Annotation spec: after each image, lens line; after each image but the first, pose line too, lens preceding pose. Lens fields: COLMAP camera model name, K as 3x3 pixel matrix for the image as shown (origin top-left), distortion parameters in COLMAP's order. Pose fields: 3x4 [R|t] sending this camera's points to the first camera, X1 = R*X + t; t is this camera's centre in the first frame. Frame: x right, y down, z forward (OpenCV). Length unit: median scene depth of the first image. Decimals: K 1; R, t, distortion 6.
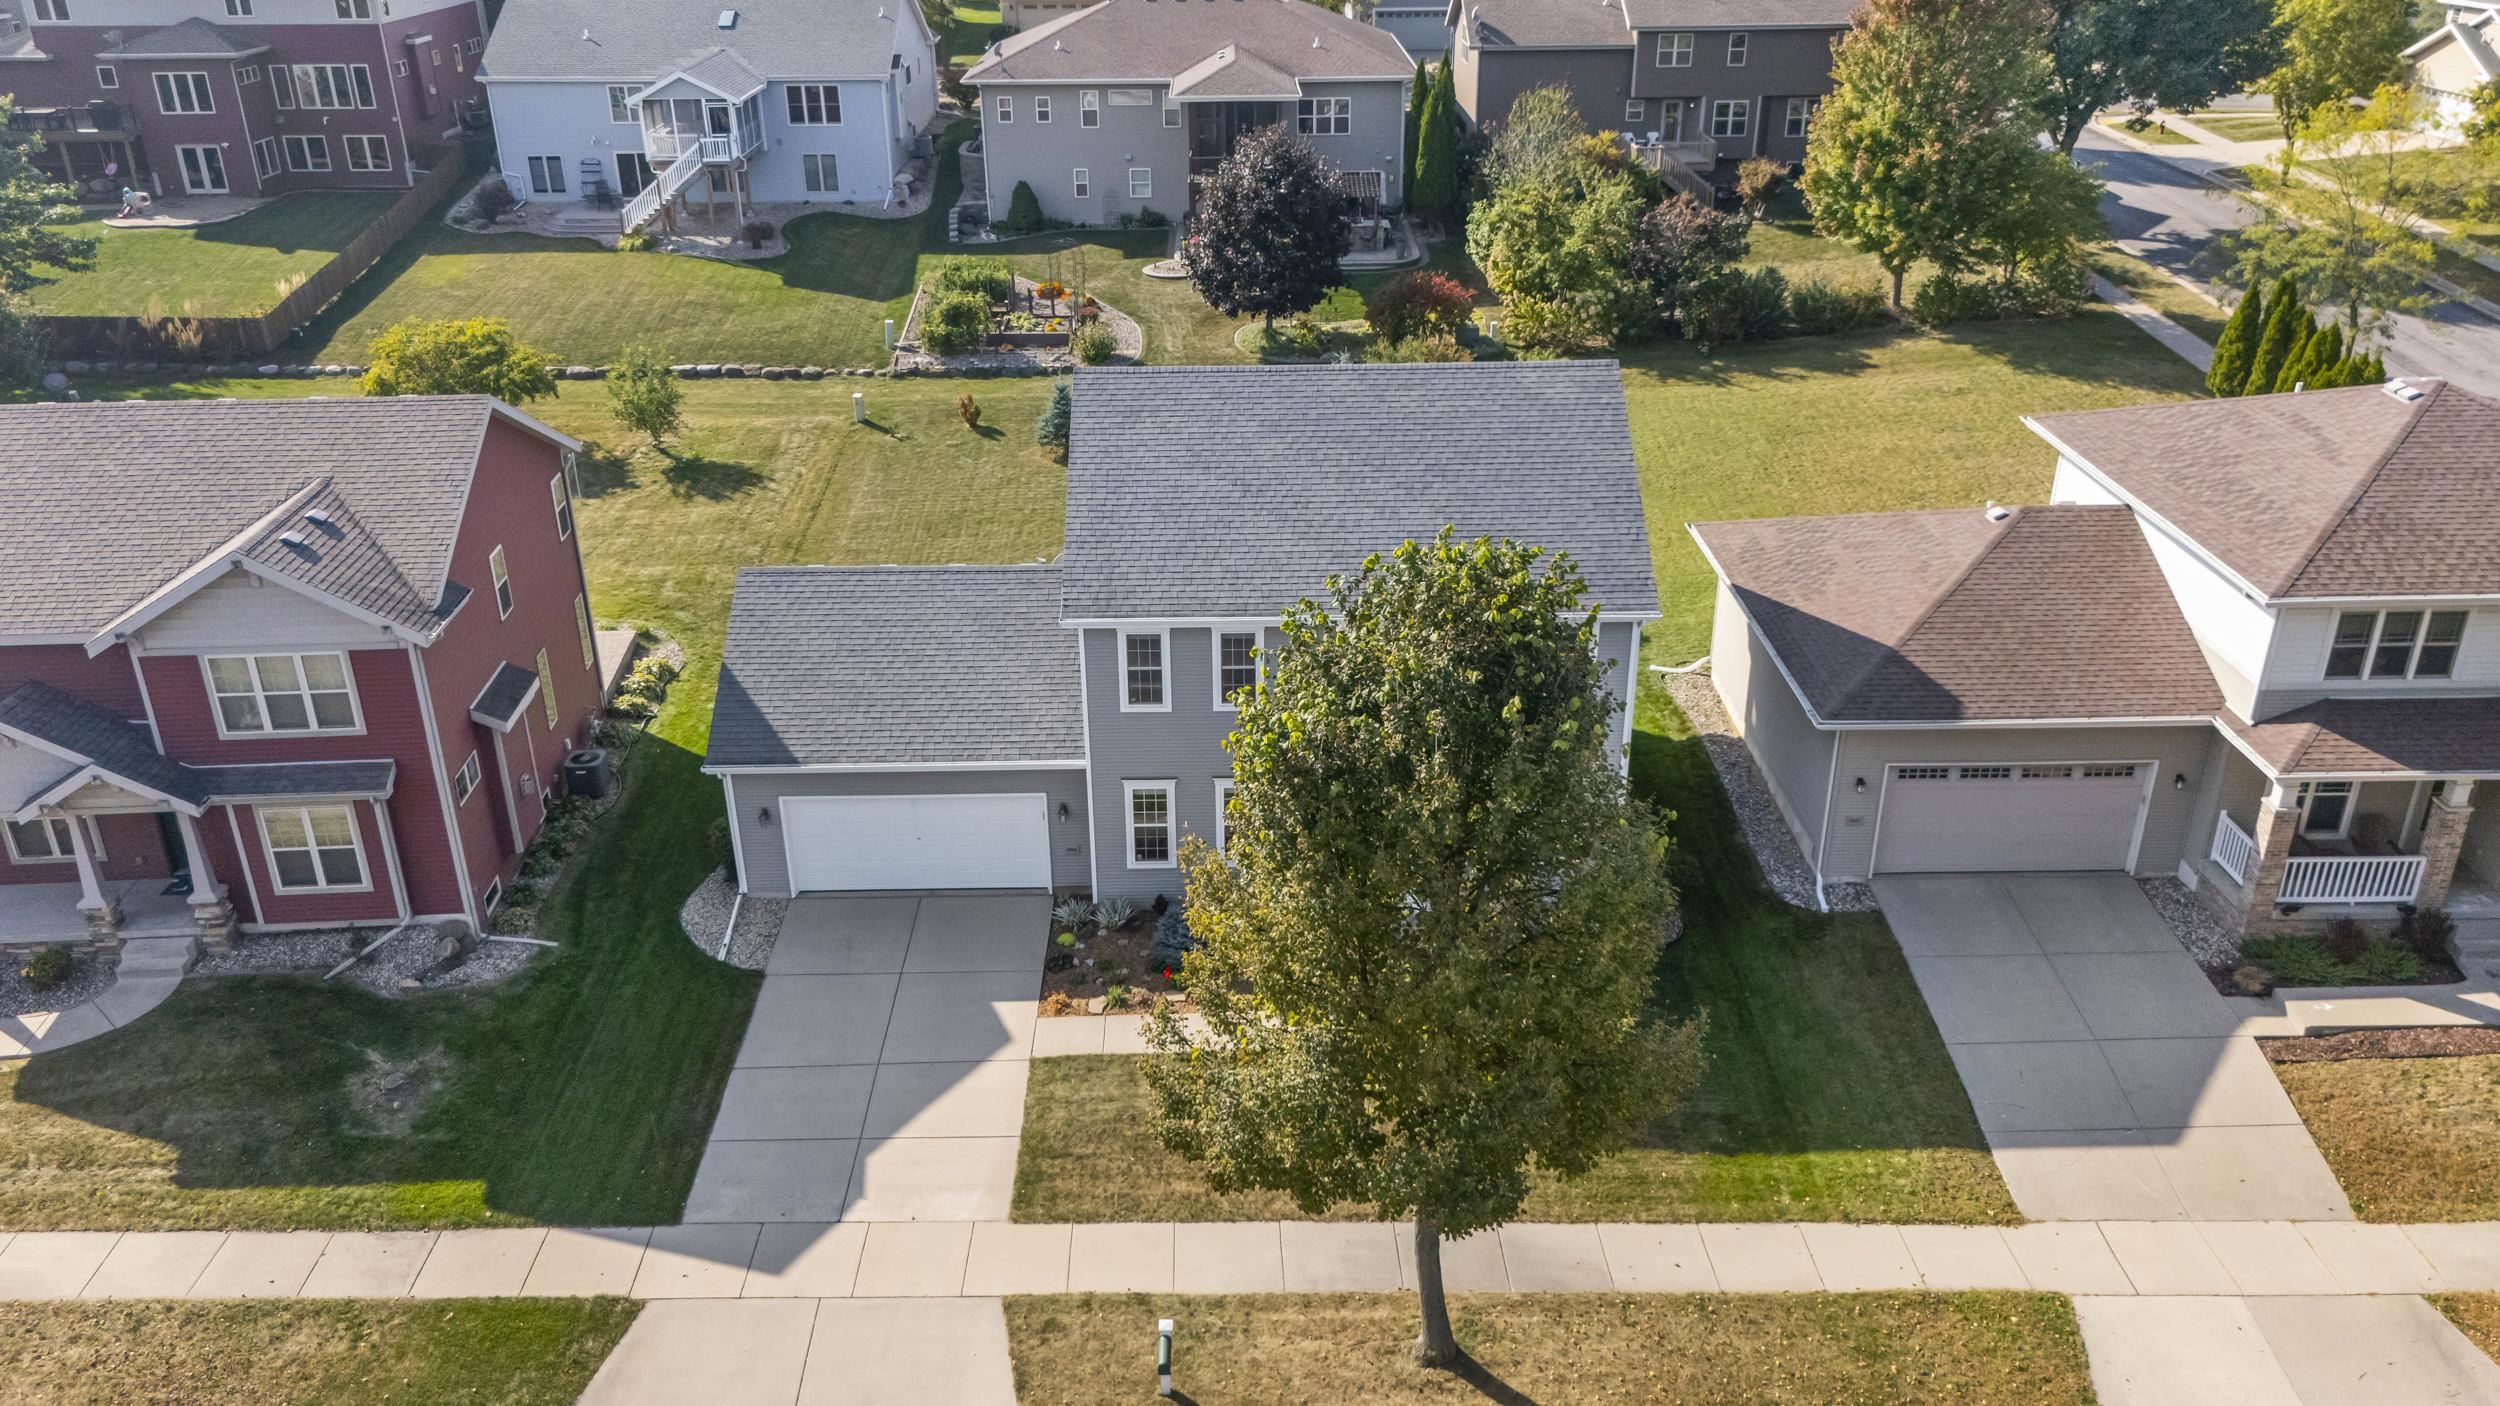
lens RADIAL K [[1865.1, 0, 1236.2], [0, 1865.1, 692.7], [0, 0, 1]] dist [0.053378, -0.050352]
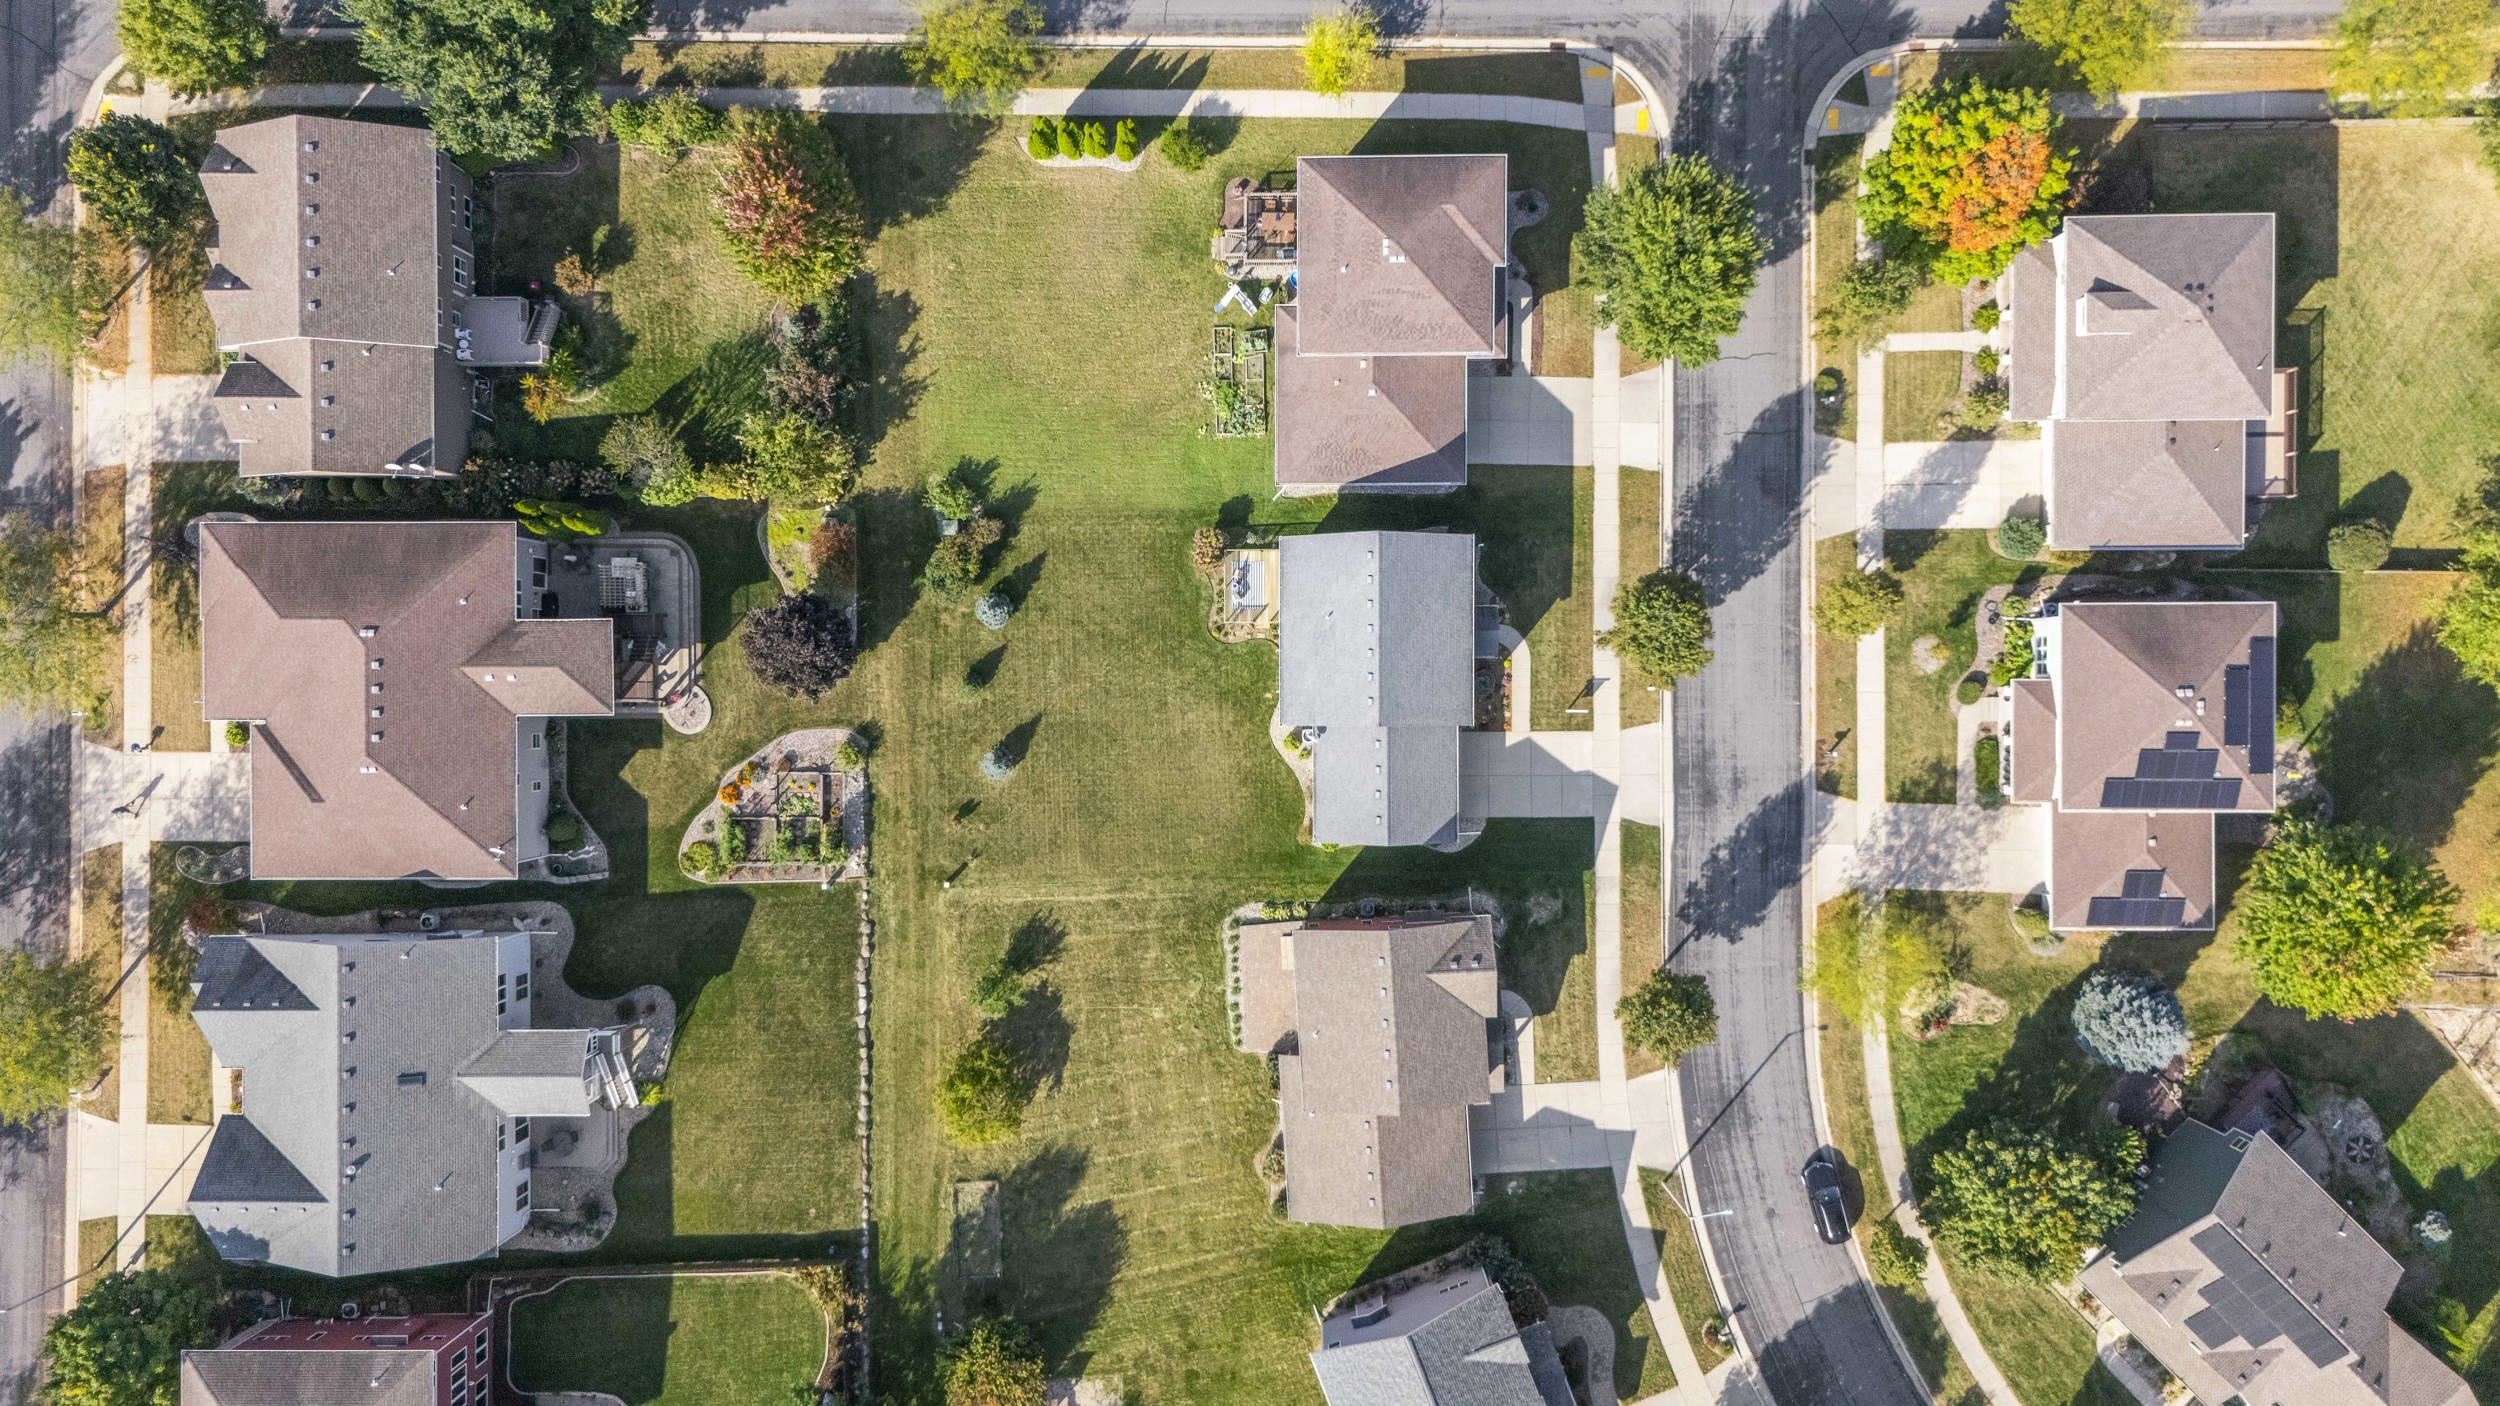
lens RADIAL K [[1865.1, 0, 1236.2], [0, 1865.1, 692.7], [0, 0, 1]] dist [0.053378, -0.050352]
pose [[0.005773, -0.999691, -0.024189, 0.037951], [0.437881, -0.019220, 0.898828, -2.835371], [-0.899015, -0.015781, 0.437634, -0.009178]]
